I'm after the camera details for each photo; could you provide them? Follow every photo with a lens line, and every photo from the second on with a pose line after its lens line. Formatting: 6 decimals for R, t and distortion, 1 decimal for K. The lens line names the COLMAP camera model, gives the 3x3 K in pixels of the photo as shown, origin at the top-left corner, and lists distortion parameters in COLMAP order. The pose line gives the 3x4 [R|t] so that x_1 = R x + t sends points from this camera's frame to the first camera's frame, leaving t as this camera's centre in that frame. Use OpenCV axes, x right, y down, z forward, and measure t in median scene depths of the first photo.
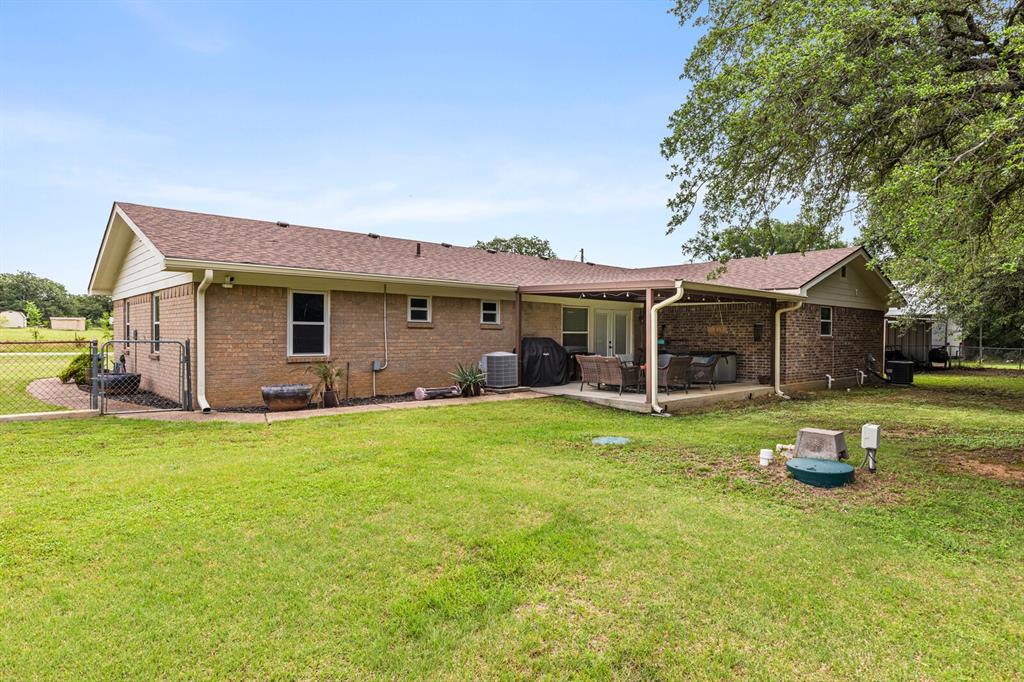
lens RADIAL K [[589.2, 0, 512.0], [0, 589.2, 341.3], [0, 0, 1]] dist [0.000876, -0.000008]
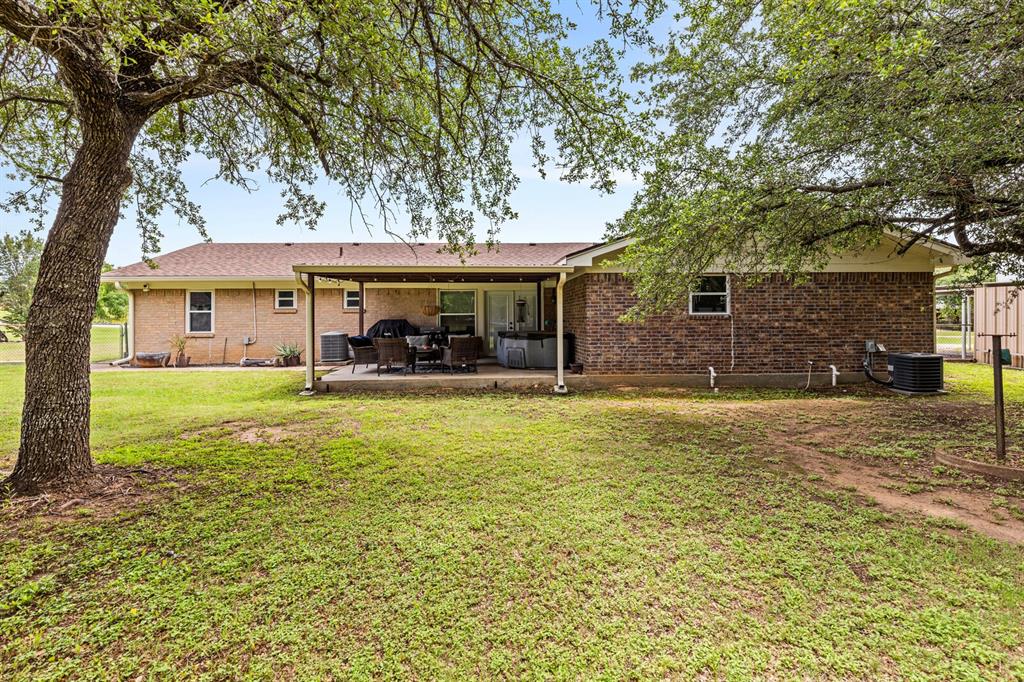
lens RADIAL K [[473.5, 0, 512.2], [0, 473.5, 332.8], [0, 0, 1]] dist [-0.003941, -0.000323]
pose [[0.766504, 0.005996, -0.642212, 0.924073], [0.001572, 0.999936, 0.011211, 0.010279], [0.642238, -0.009603, 0.766445, 0.519529]]
